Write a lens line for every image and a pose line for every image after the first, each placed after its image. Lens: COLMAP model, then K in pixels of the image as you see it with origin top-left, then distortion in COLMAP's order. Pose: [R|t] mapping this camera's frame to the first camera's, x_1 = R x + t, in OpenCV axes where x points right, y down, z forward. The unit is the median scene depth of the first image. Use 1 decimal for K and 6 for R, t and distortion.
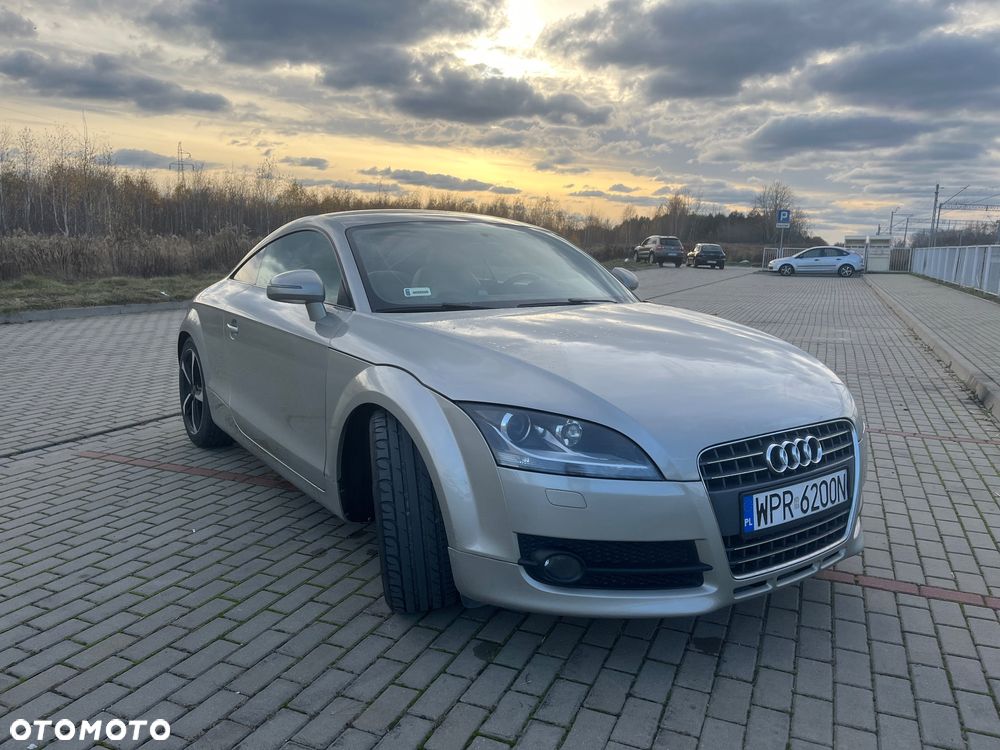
lens RADIAL K [[756.1, 0, 504.0], [0, 756.1, 370.0], [0, 0, 1]] dist [0.053999, -0.053365]
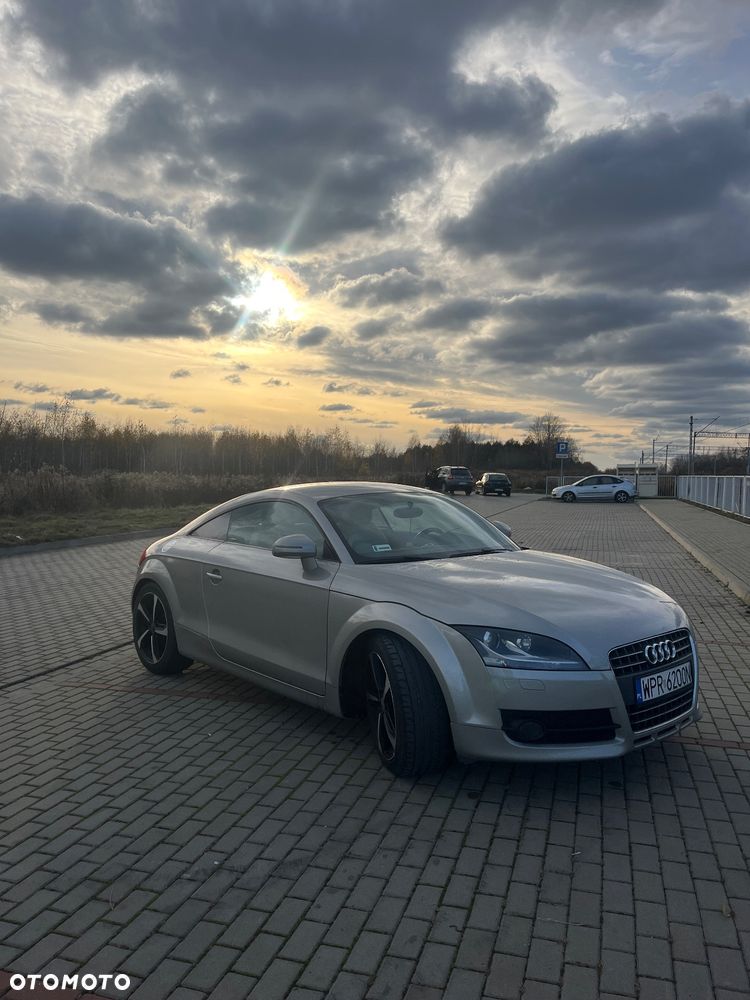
lens RADIAL K [[756.1, 0, 375.0], [0, 756.1, 500.0], [0, 0, 1]] dist [0.053999, -0.053365]
pose [[0.993532, -0.017780, 0.112148, -0.293124], [0.031819, 0.991688, -0.124665, -0.018067], [-0.108999, 0.127428, 0.985840, -0.410745]]
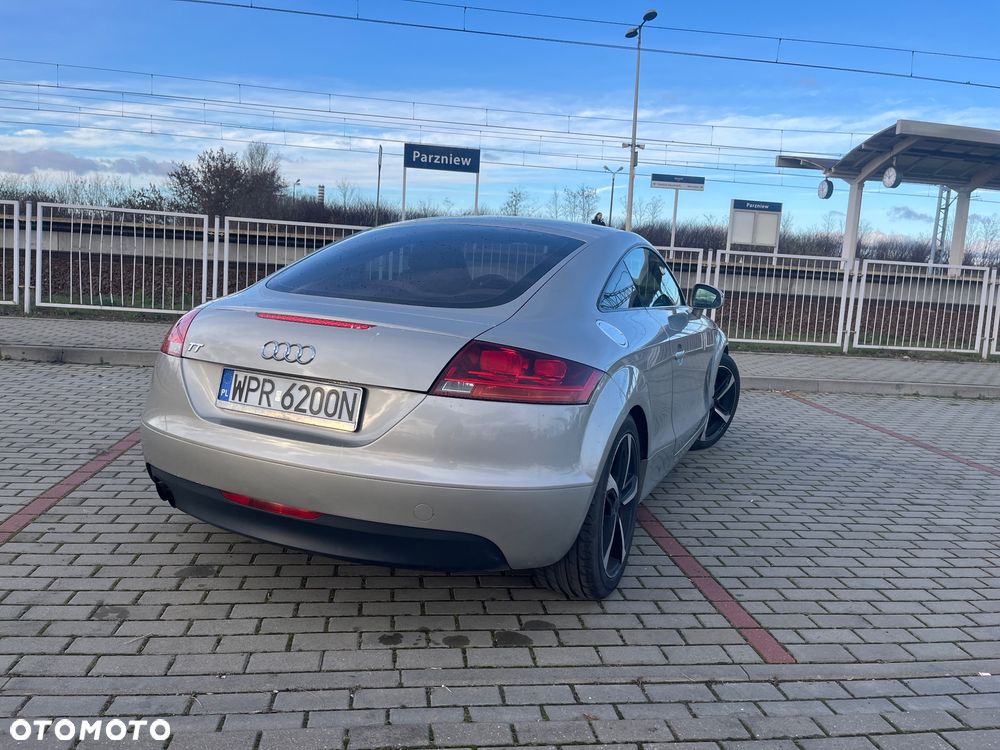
lens RADIAL K [[756.1, 0, 504.0], [0, 756.1, 370.0], [0, 0, 1]] dist [0.053999, -0.053365]
pose [[-0.521523, -0.171305, 0.835864, -1.323622], [0.066088, 0.968585, 0.239740, -0.351764], [-0.850674, 0.180270, -0.493819, 2.123748]]
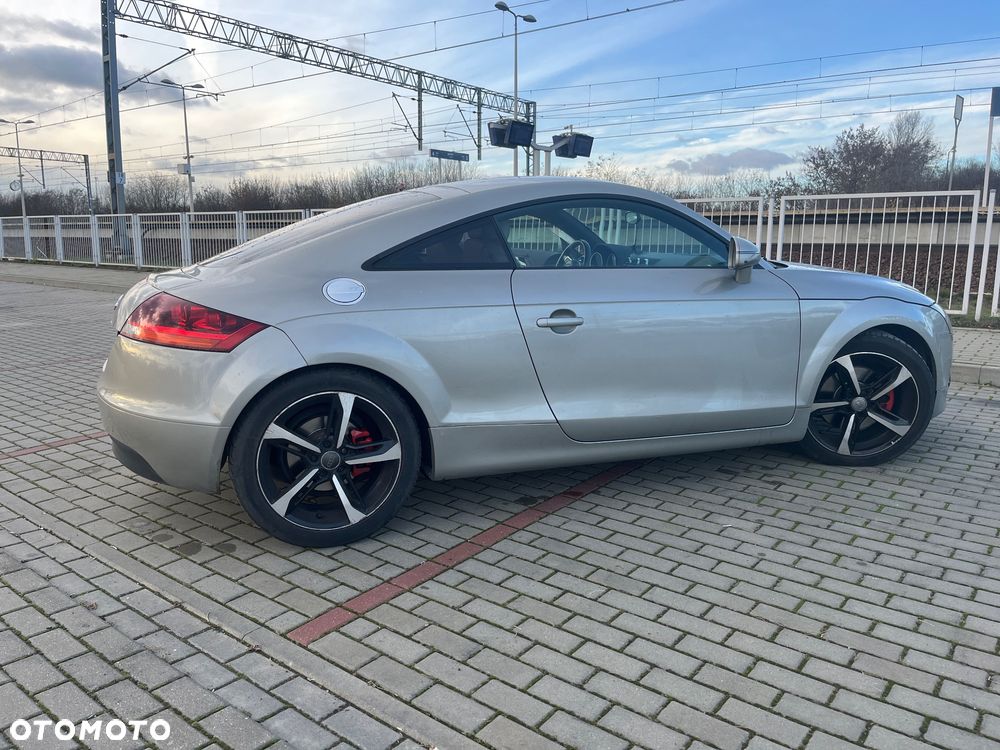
lens RADIAL K [[758.9, 0, 497.9], [0, 758.9, 362.2], [0, 0, 1]] dist [0.064229, -0.073579]
pose [[0.260448, -0.187585, 0.947090, -1.463673], [0.163397, 0.975358, 0.148250, -0.182556], [-0.951561, 0.116140, 0.284681, 1.085390]]
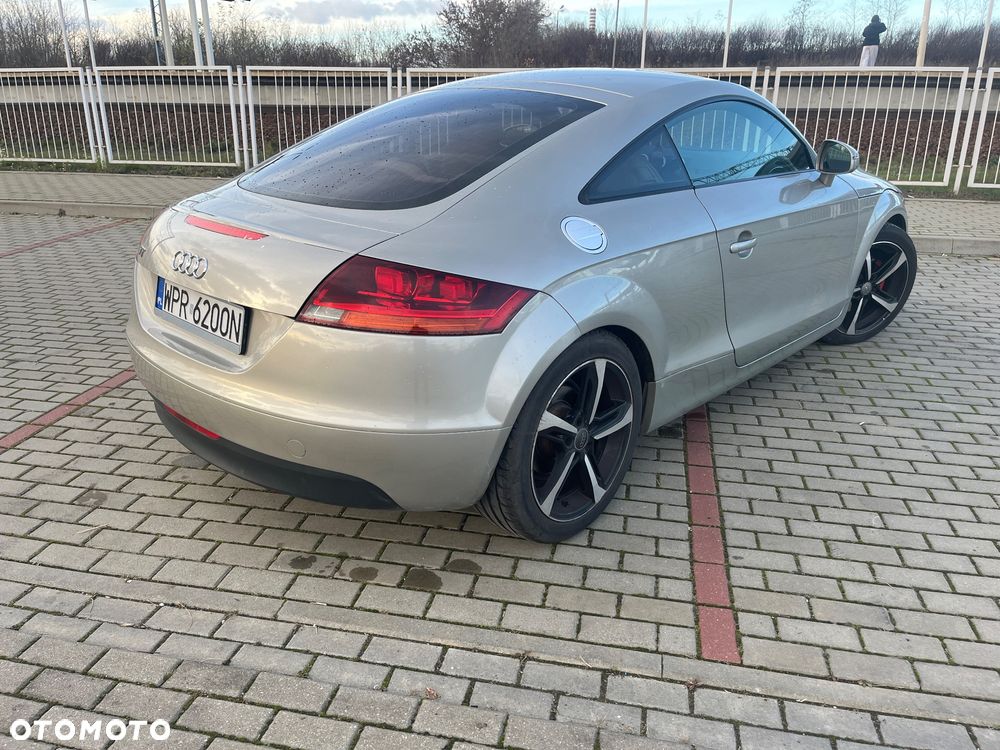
lens RADIAL K [[758.9, 0, 497.9], [0, 758.9, 362.2], [0, 0, 1]] dist [0.064229, -0.073579]
pose [[-0.200064, -0.356982, 0.912435, -1.322761], [0.151054, 0.908891, 0.388716, -0.354097], [-0.968069, 0.215595, -0.127913, 1.739893]]
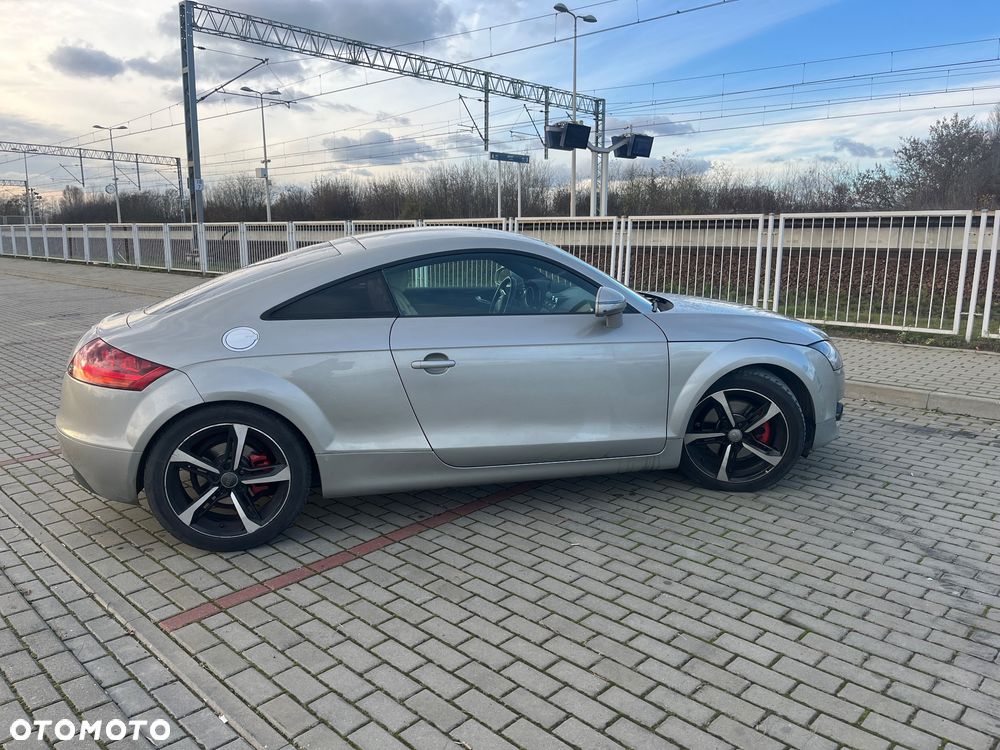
lens RADIAL K [[759.8, 0, 500.0], [0, 759.8, 375.0], [0, 0, 1]] dist [0.056249, -0.054913]
pose [[0.356857, -0.204383, 0.911527, -1.505940], [0.165880, 0.974129, 0.153479, -0.217505], [-0.919313, 0.096434, 0.381528, 0.745162]]
